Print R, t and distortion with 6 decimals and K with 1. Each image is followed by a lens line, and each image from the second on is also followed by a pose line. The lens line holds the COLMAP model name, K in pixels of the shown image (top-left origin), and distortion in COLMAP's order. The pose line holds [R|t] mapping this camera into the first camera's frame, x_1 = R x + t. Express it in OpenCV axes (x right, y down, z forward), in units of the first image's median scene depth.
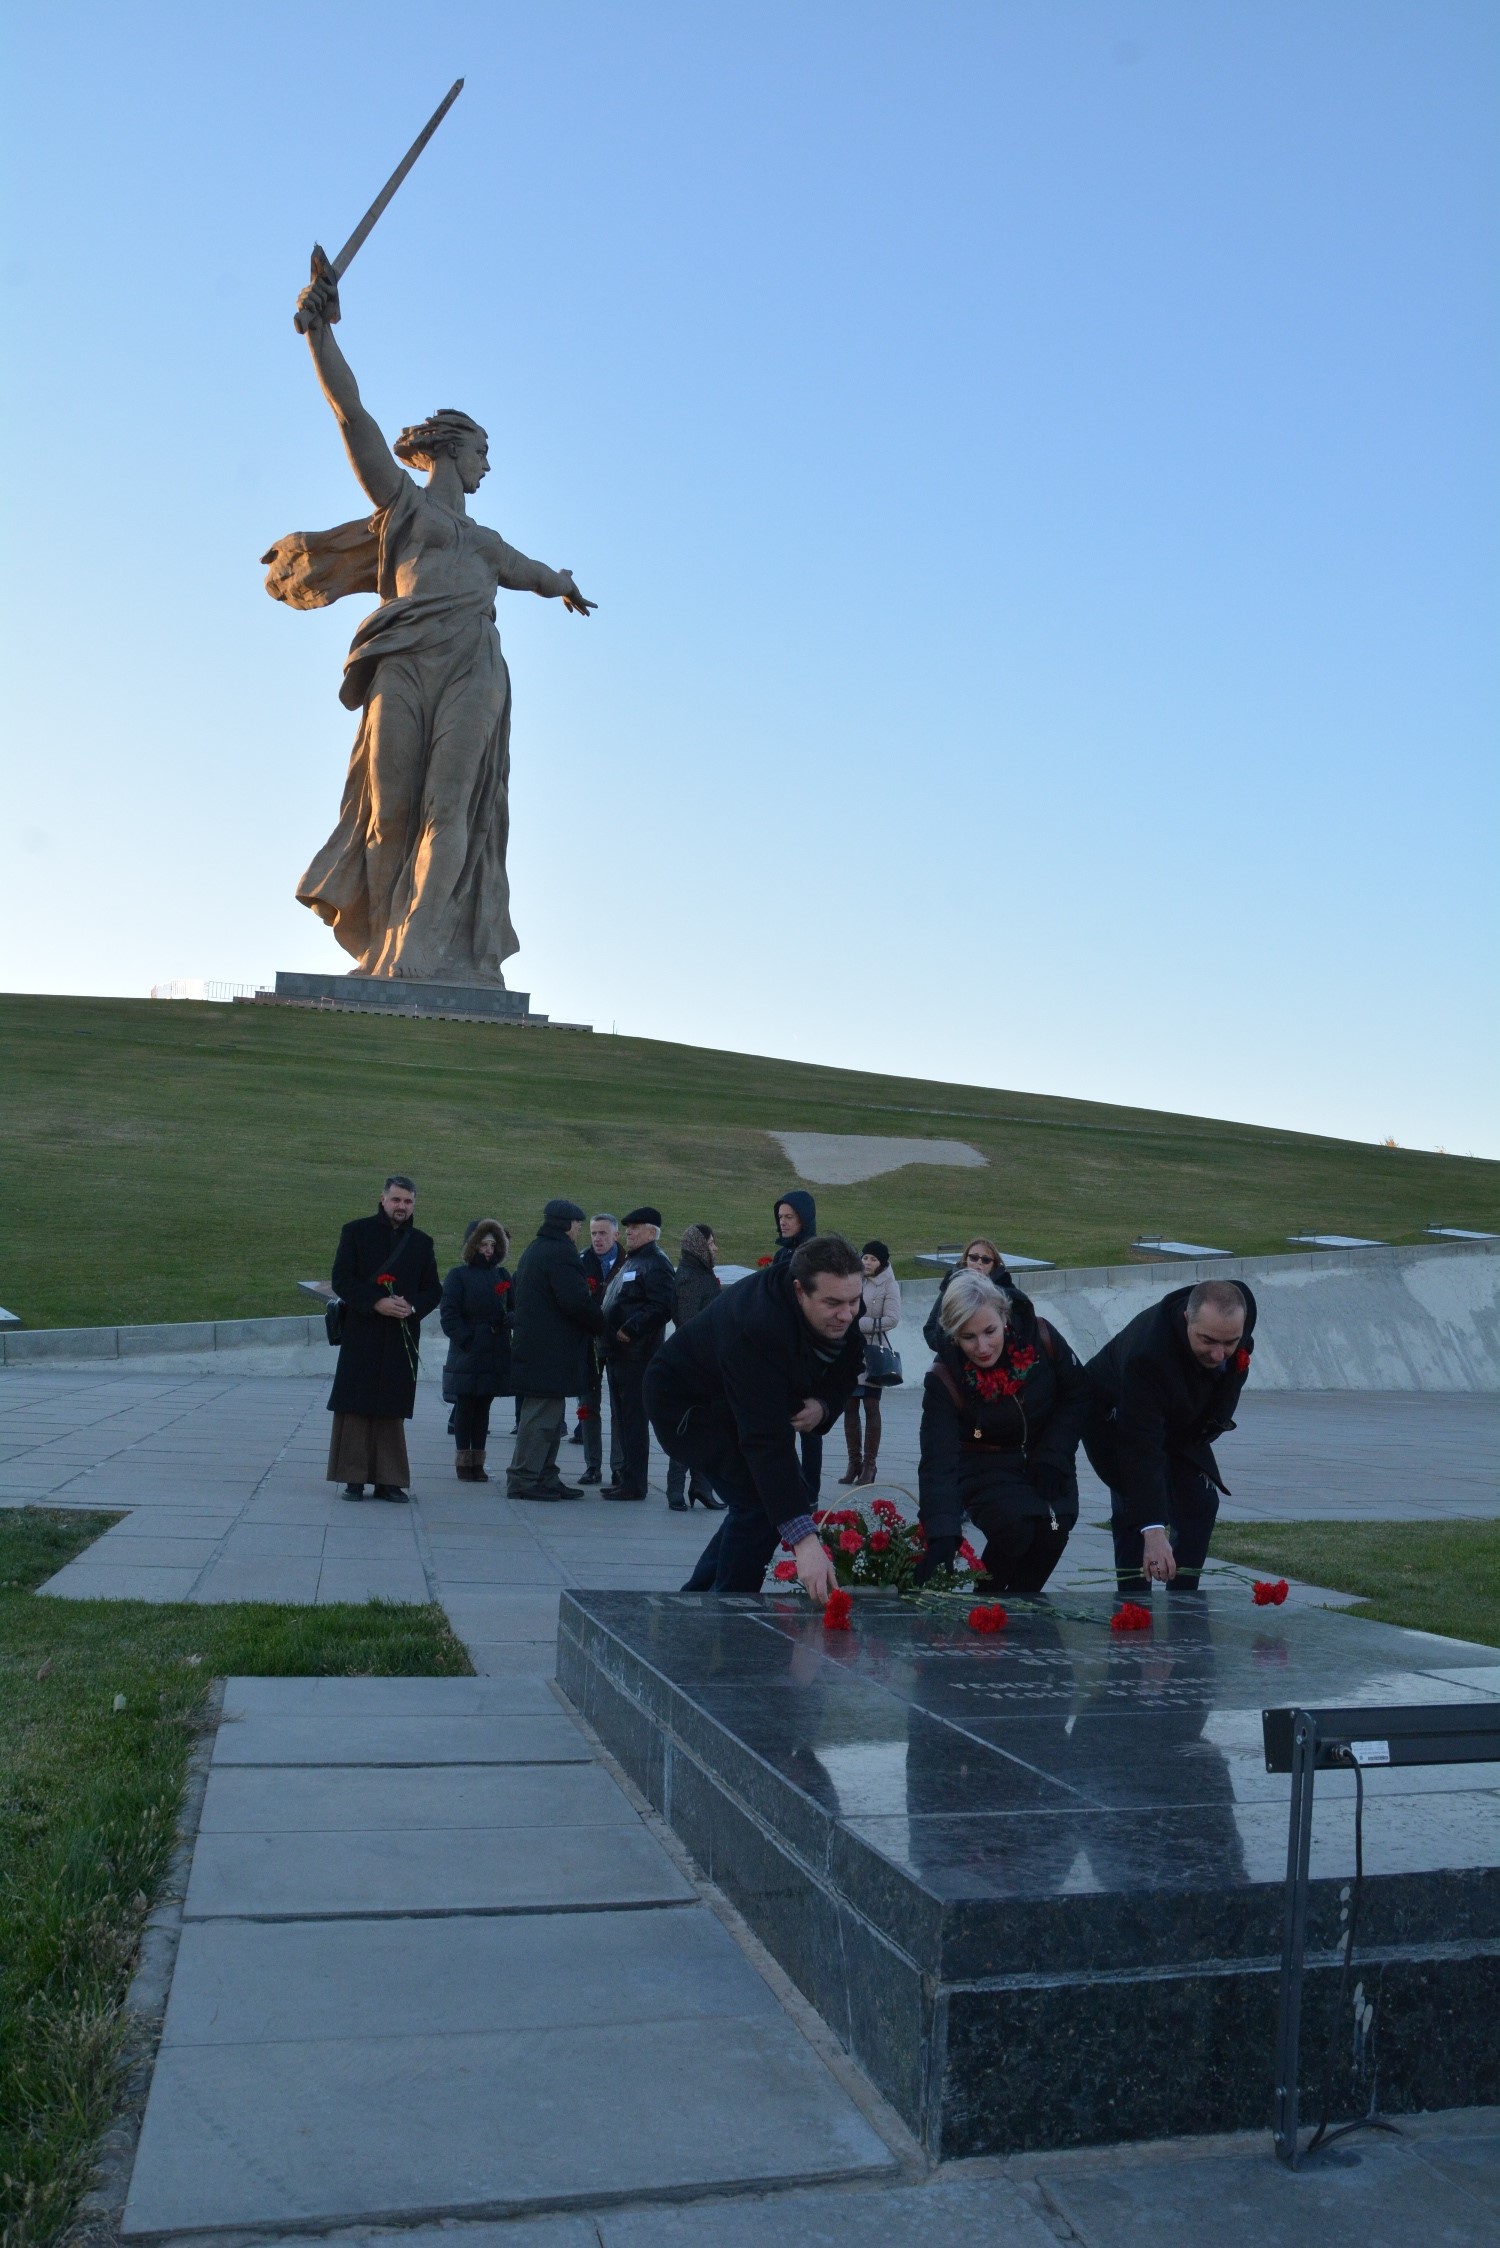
lens RADIAL K [[1806.1, 0, 748.9], [0, 1806.1, 1121.4], [0, 0, 1]] dist [-0.133248, 0.094766]
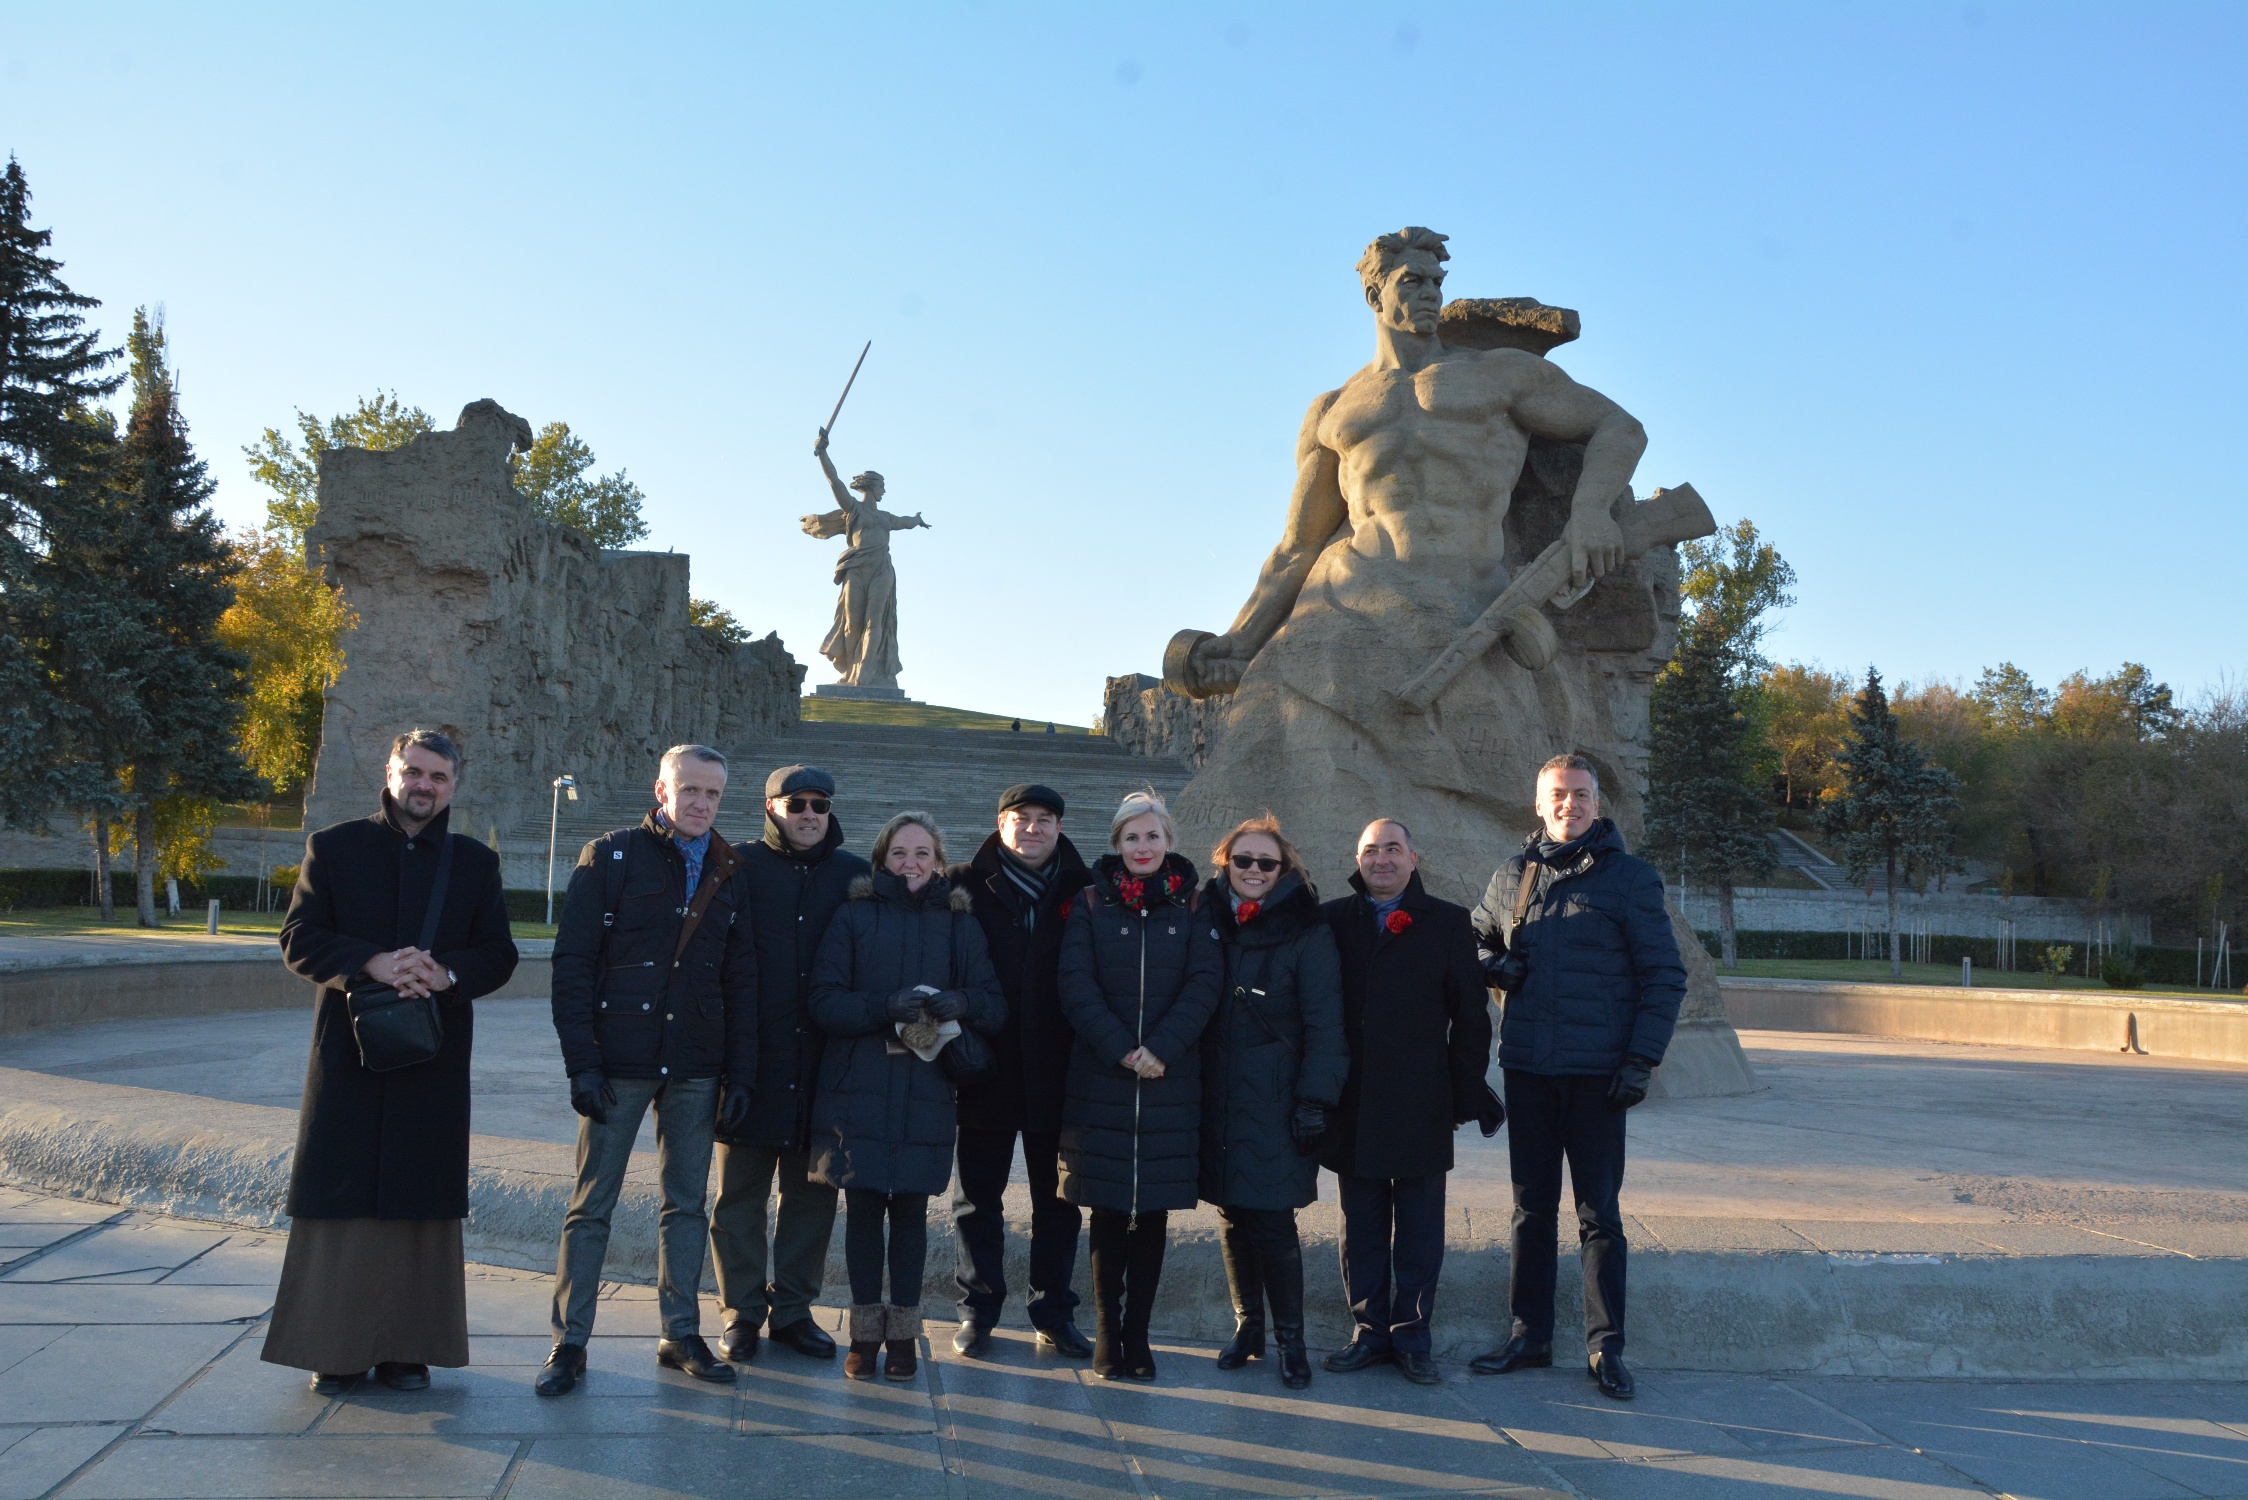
lens RADIAL K [[1806.1, 0, 1121.6], [0, 1806.1, 750.5], [0, 0, 1]] dist [-0.133248, 0.094766]
pose [[0.999044, -0.019818, -0.038969, 0.311897], [0.021377, 0.998971, 0.039991, -0.077992], [0.038136, -0.040786, 0.998440, -1.735547]]
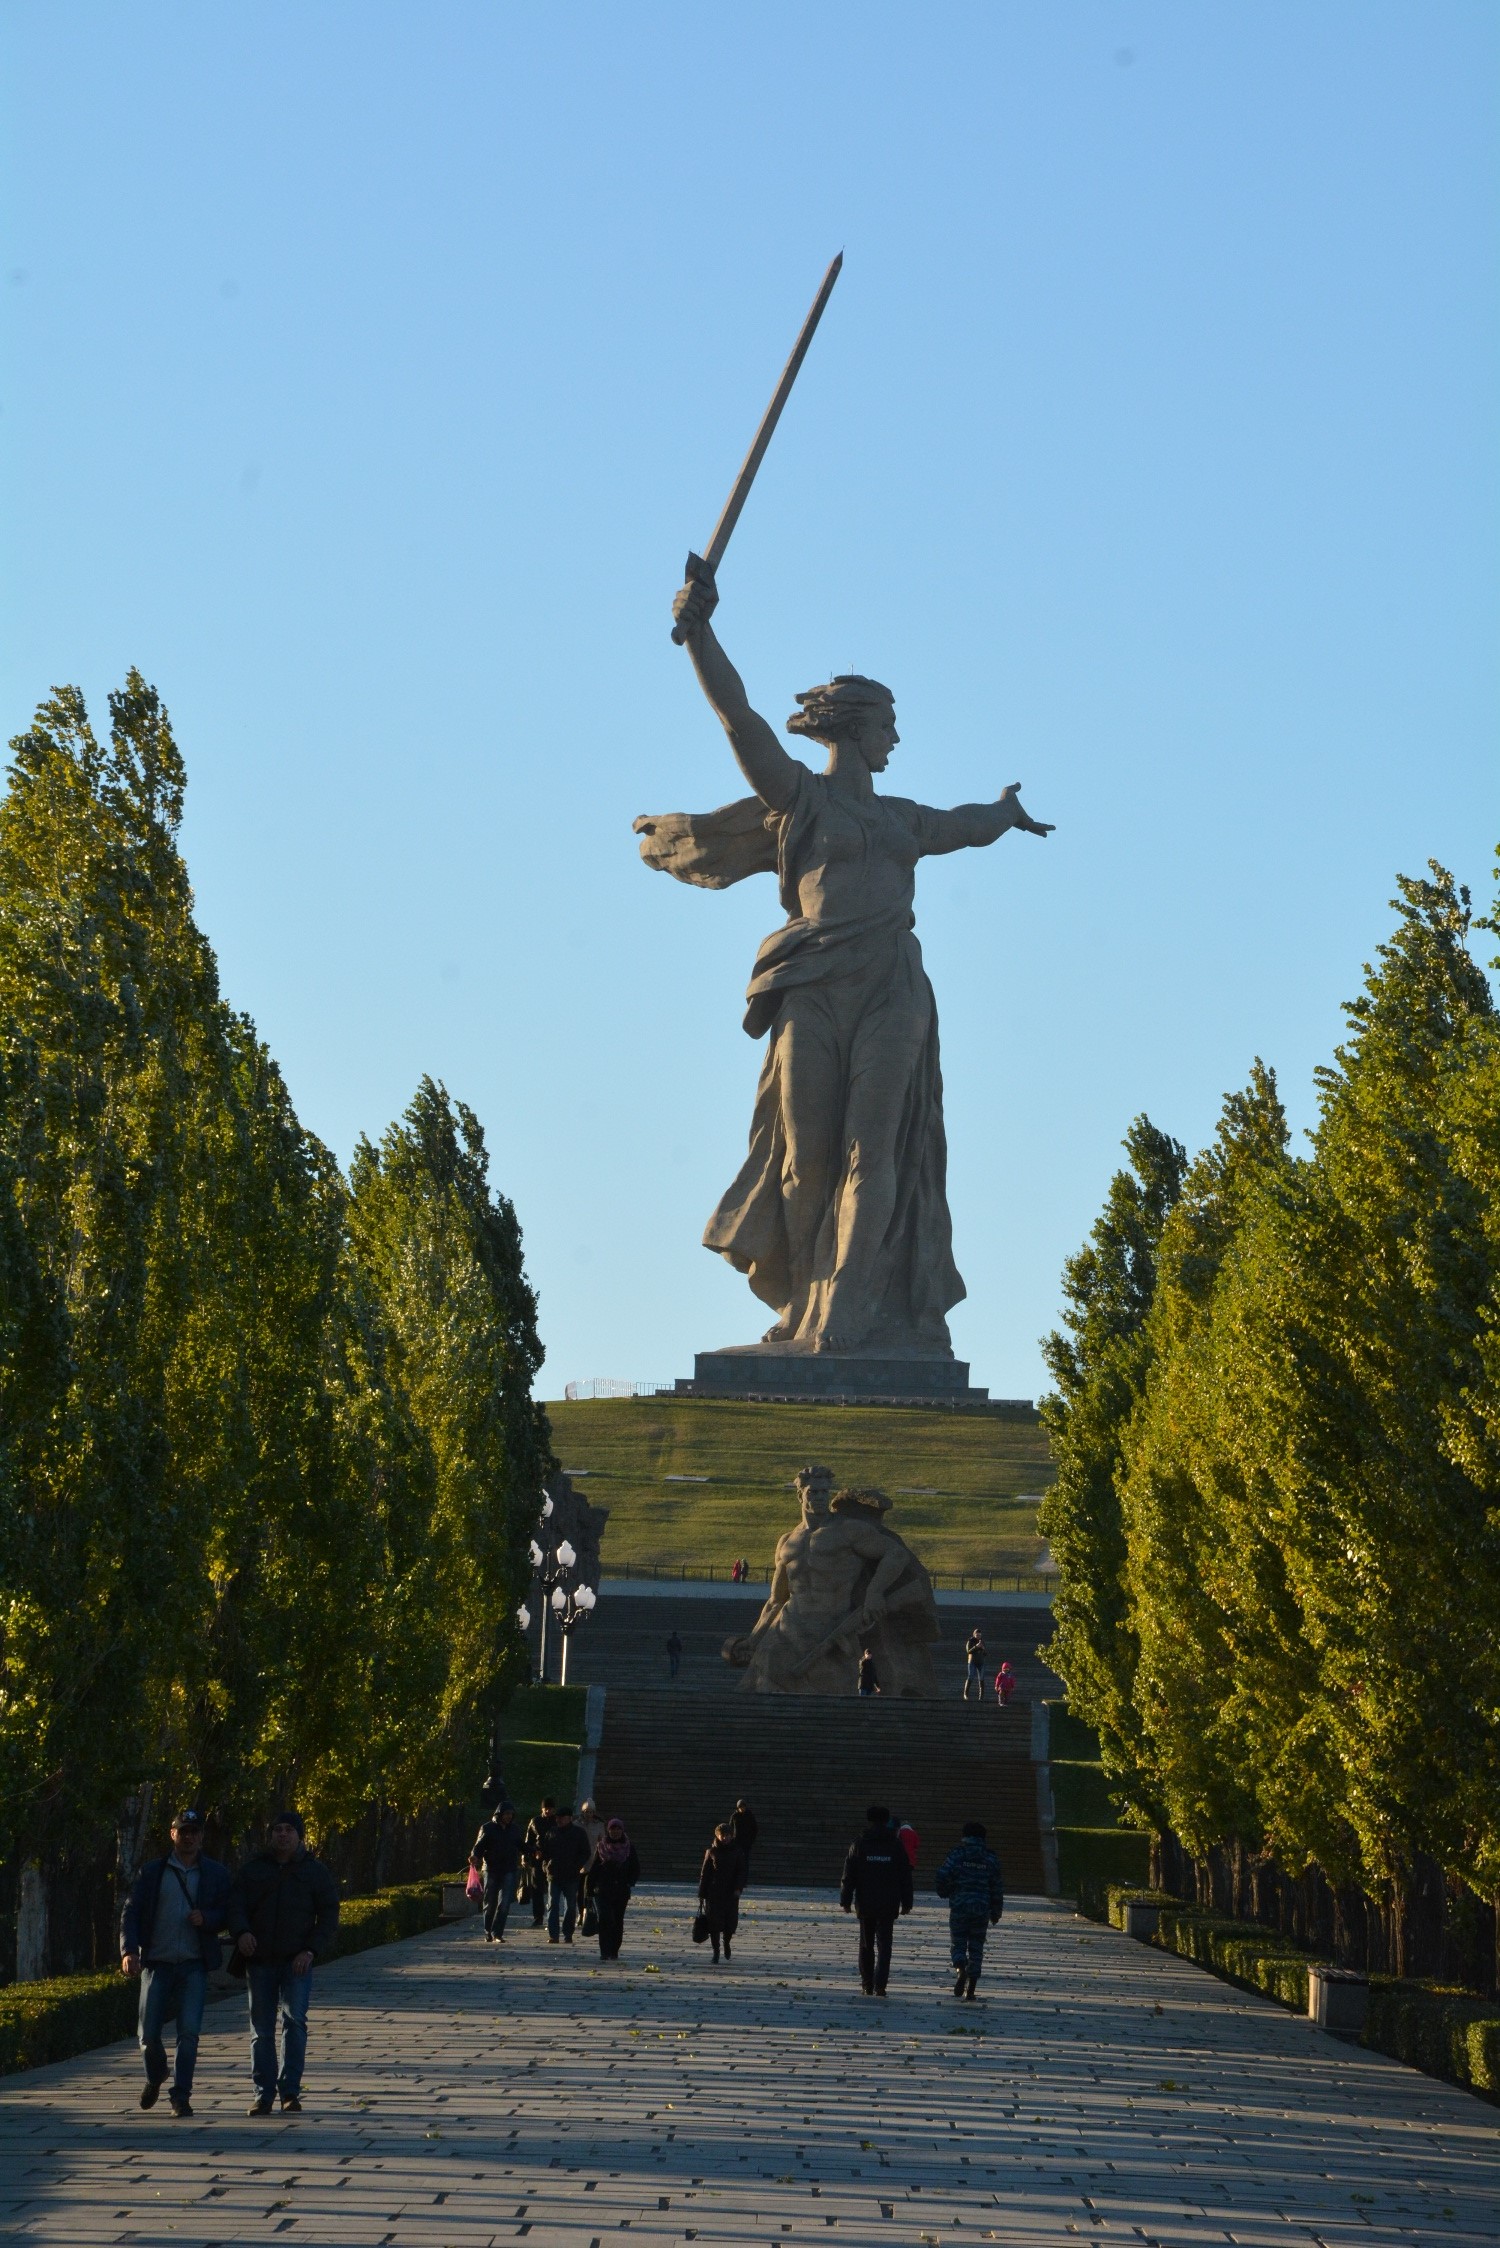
lens RADIAL K [[9460.2, 0, 749.7], [0, 9460.2, 1124.6], [0, 0, 1]] dist [0.337631, 0.000000]
pose [[0.976905, -0.043646, -0.209168, 0.735496], [0.044895, 0.998991, 0.001220, -0.192668], [0.208903, -0.010583, 0.977879, -3.506484]]
